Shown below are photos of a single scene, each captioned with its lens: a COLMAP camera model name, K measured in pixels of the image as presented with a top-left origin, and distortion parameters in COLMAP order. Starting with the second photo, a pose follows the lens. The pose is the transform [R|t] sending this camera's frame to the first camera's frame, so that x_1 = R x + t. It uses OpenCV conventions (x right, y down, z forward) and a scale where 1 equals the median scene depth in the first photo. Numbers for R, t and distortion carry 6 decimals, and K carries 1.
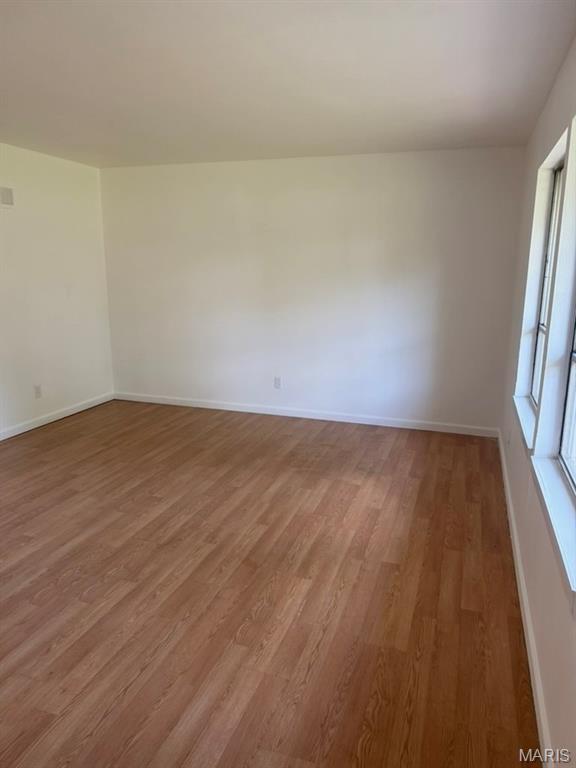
lens RADIAL K [[543.7, 0, 285.8], [0, 543.7, 378.7], [0, 0, 1]] dist [0.043883, -0.065103]
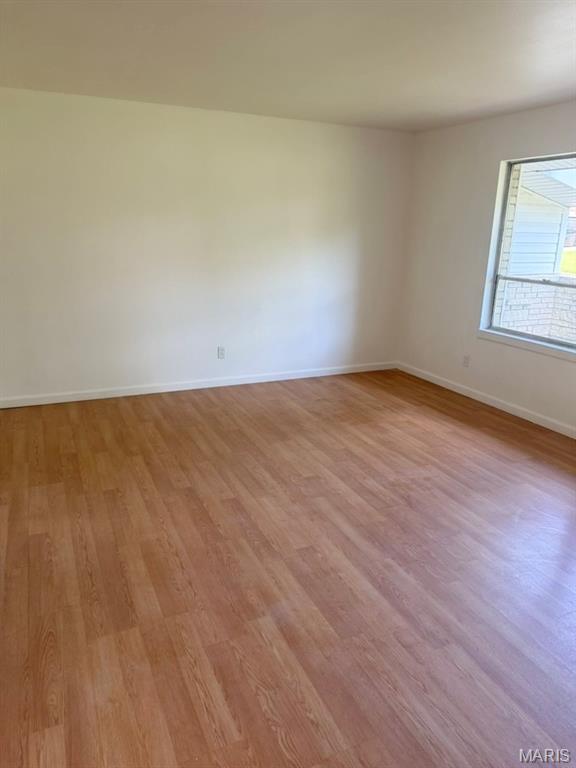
lens RADIAL K [[543.7, 0, 283.4], [0, 543.7, 386.3], [0, 0, 1]] dist [0.043883, -0.065103]
pose [[0.732518, -0.185048, 0.655114, -0.841294], [0.127622, 0.982612, 0.134855, -0.072484], [-0.668678, -0.015177, 0.743397, 0.311780]]
